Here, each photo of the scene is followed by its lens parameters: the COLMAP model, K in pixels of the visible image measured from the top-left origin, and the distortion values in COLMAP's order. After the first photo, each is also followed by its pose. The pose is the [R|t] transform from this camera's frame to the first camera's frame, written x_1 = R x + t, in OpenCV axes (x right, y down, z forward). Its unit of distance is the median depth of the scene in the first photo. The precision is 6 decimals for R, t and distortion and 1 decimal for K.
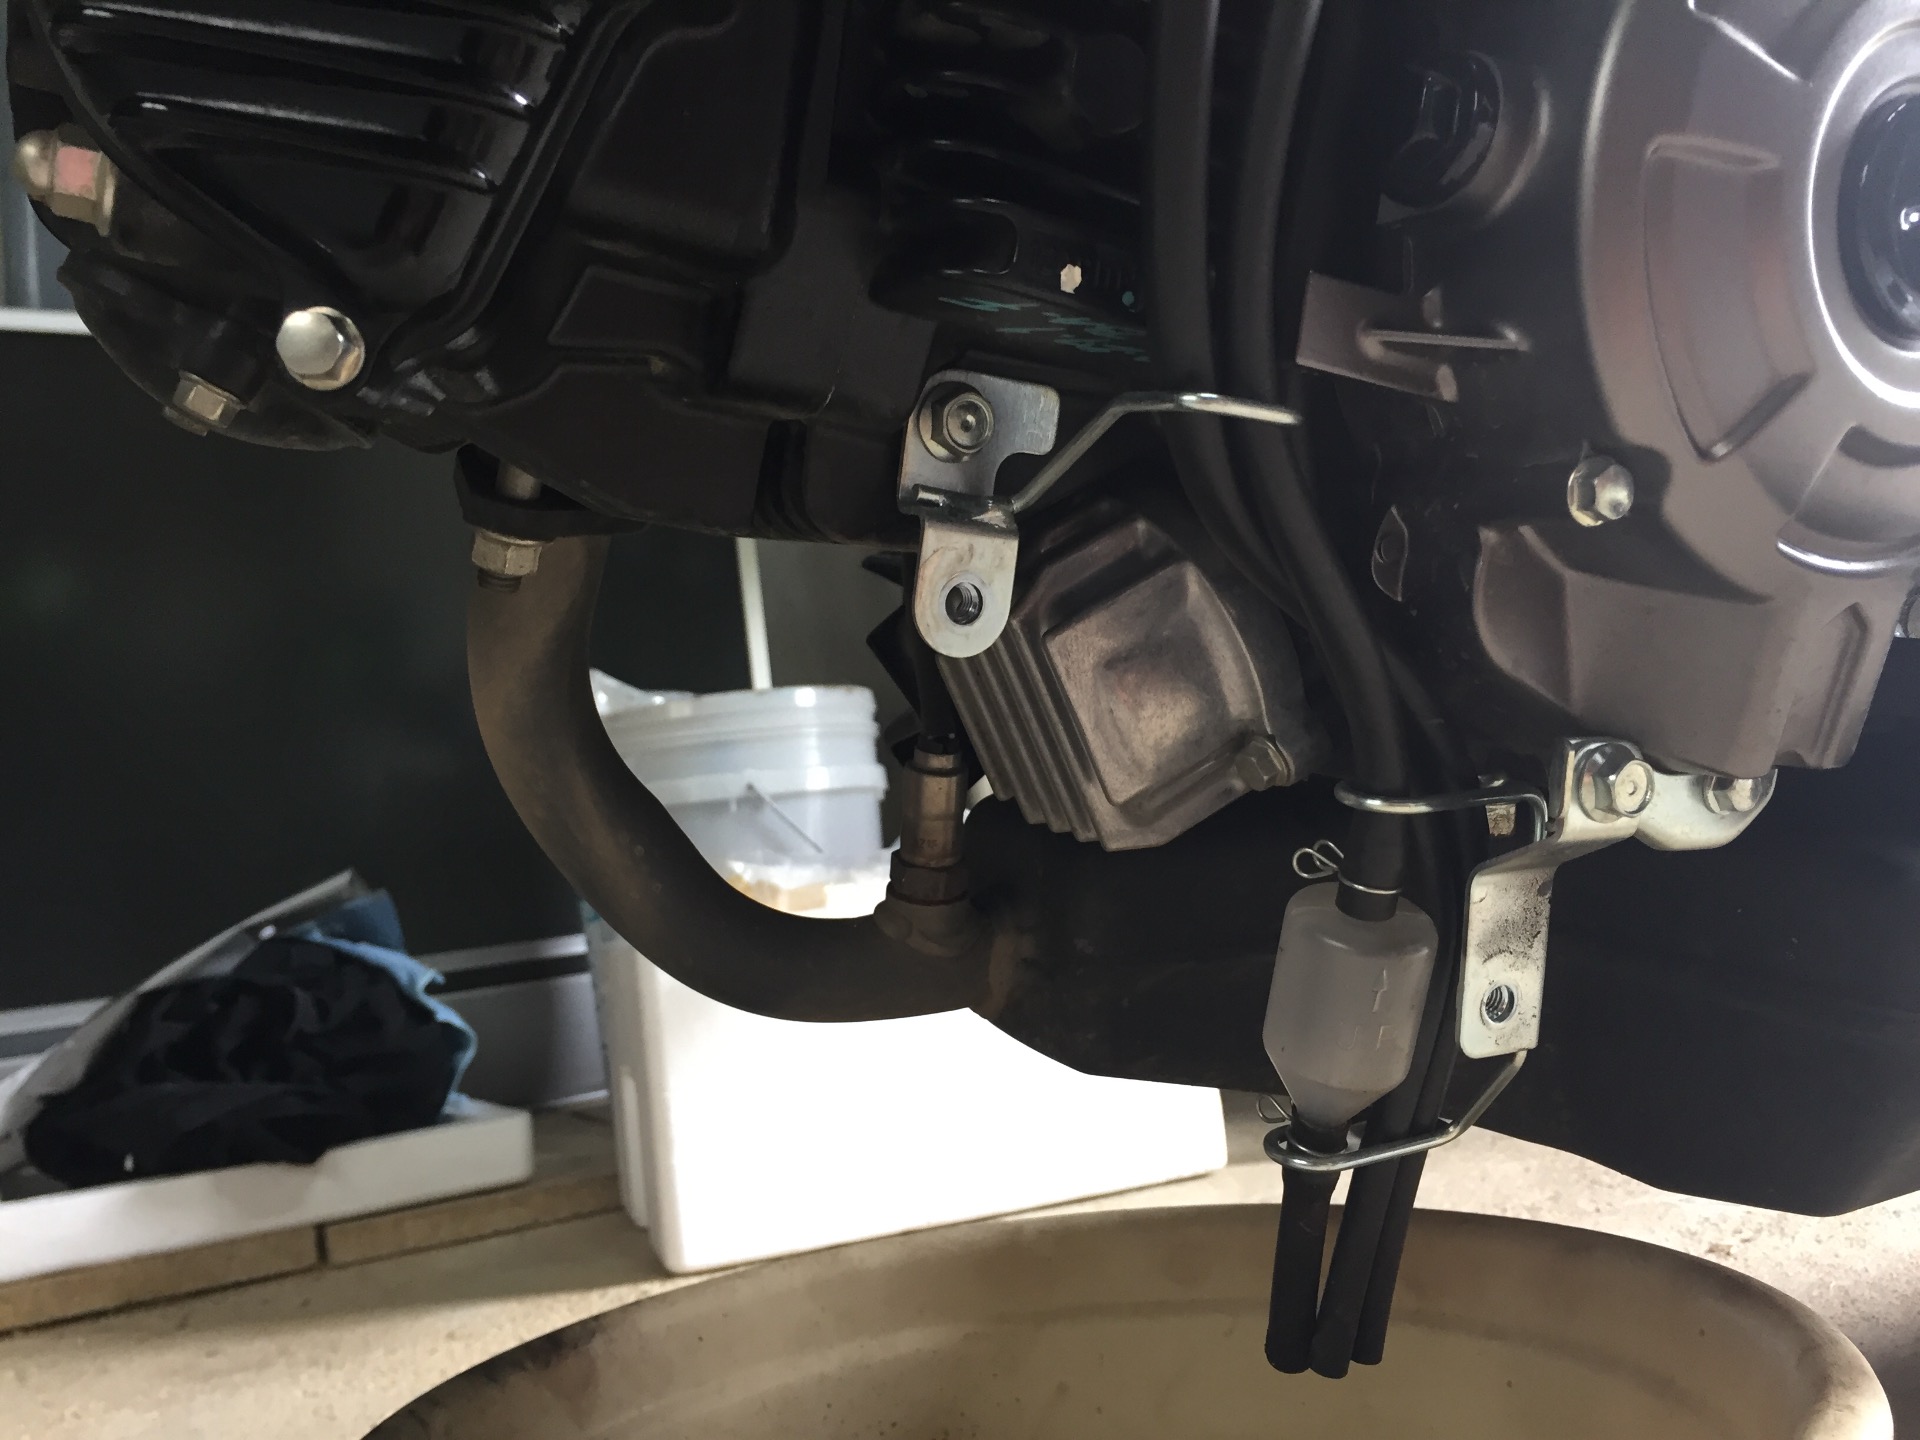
lens RADIAL K [[1597.3, 0, 960.0], [0, 1597.3, 720.0], [0, 0, 1]] dist [0.010320, 0.003651]
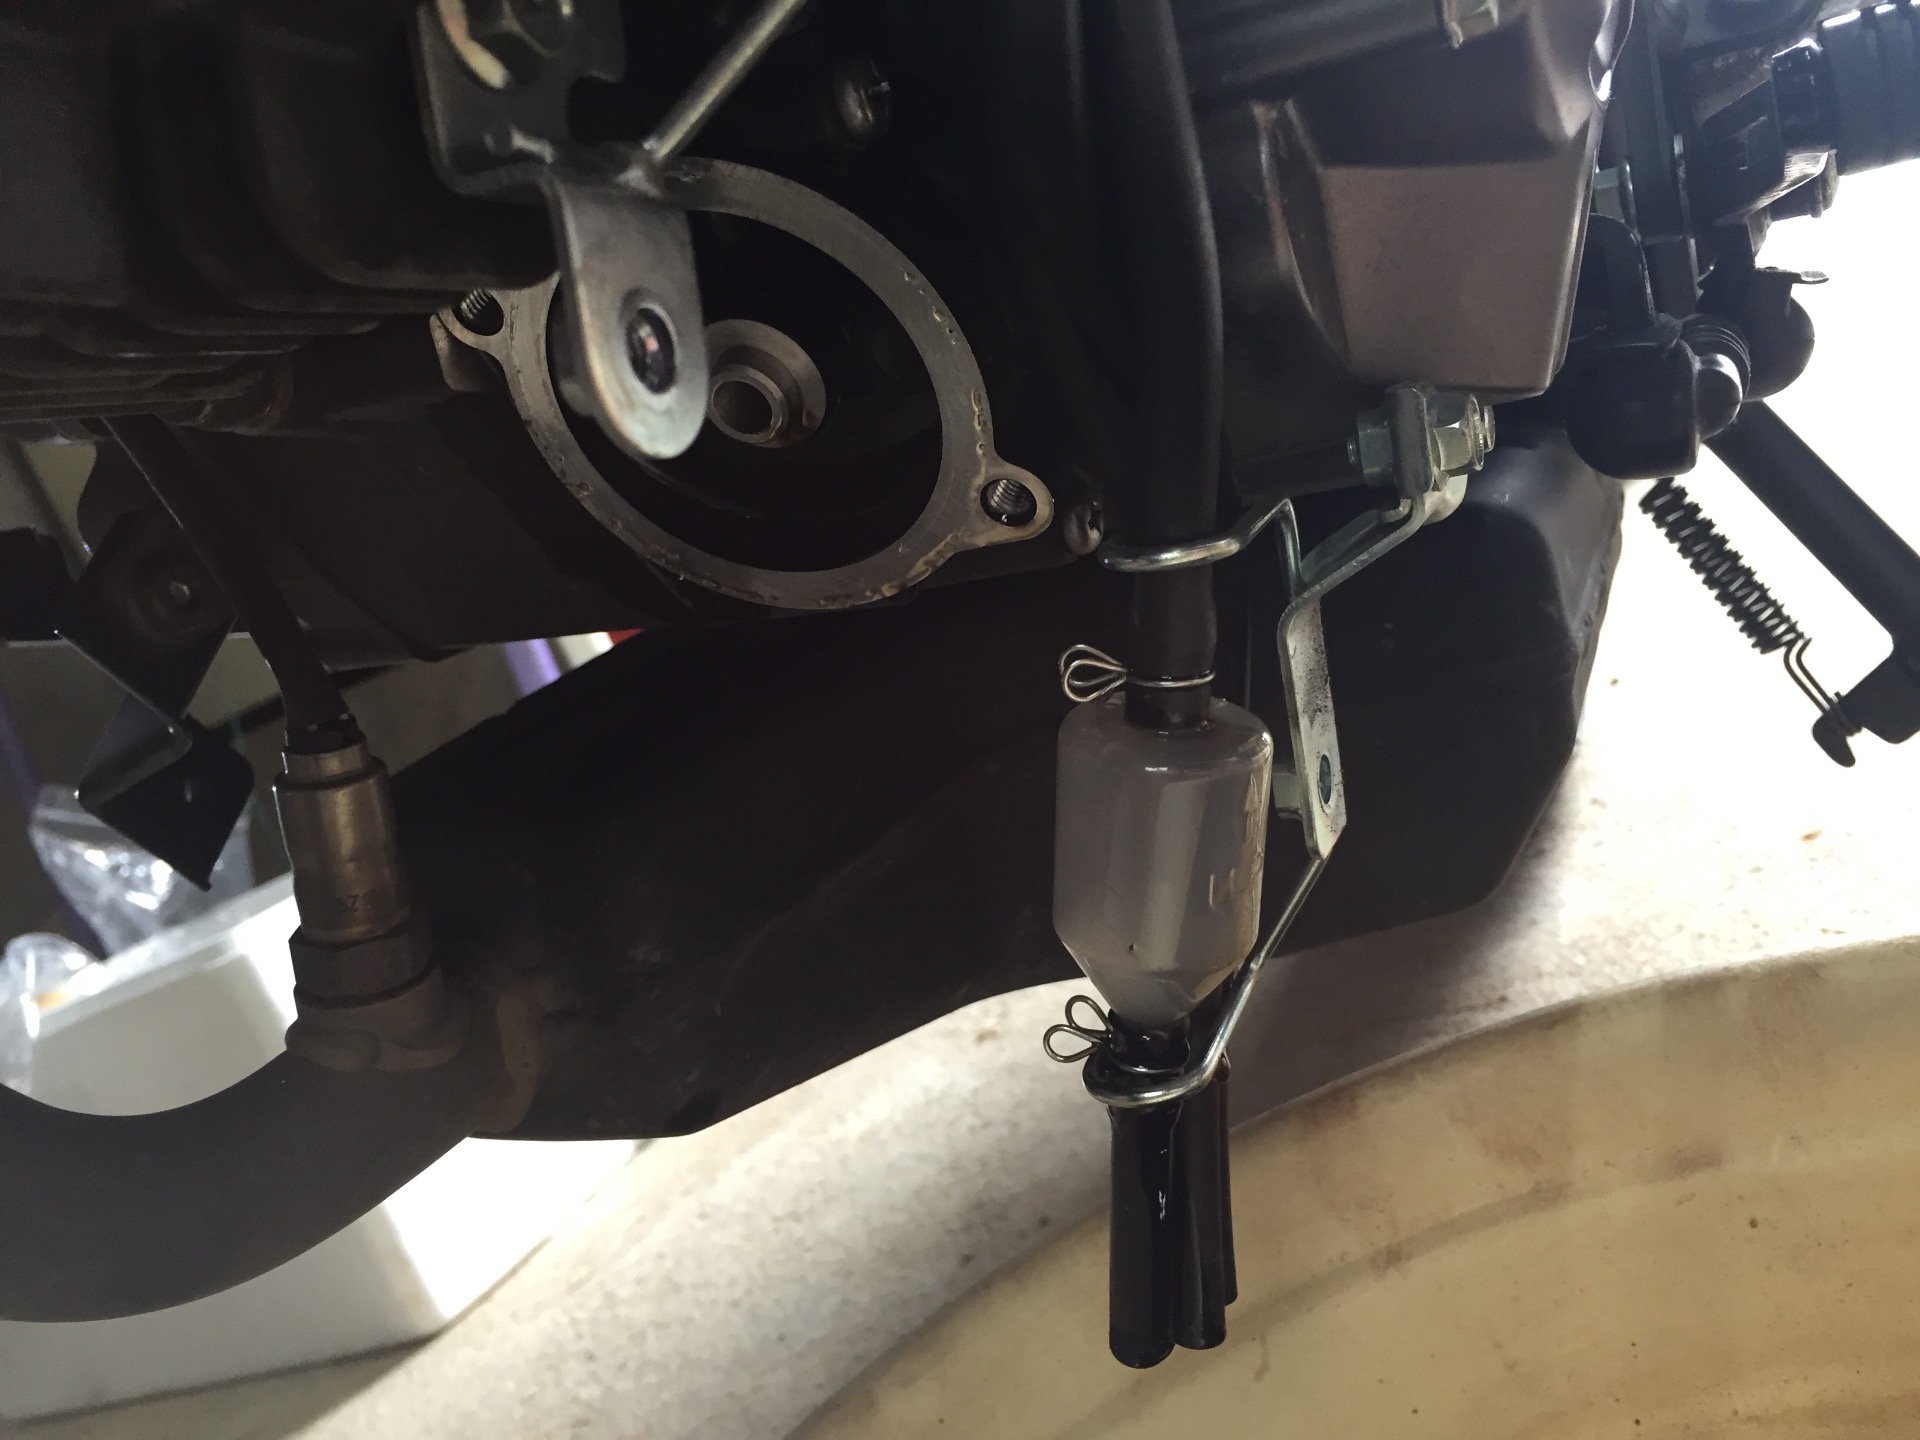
lens RADIAL K [[1647.0, 0, 960.0], [0, 1647.0, 720.0], [0, 0, 1]] dist [-0.008036, -0.001799]
pose [[0.758434, -0.315536, 0.570276, -0.179954], [0.294654, 0.946469, 0.131813, -0.001223], [-0.581340, 0.068062, 0.810809, 0.369294]]
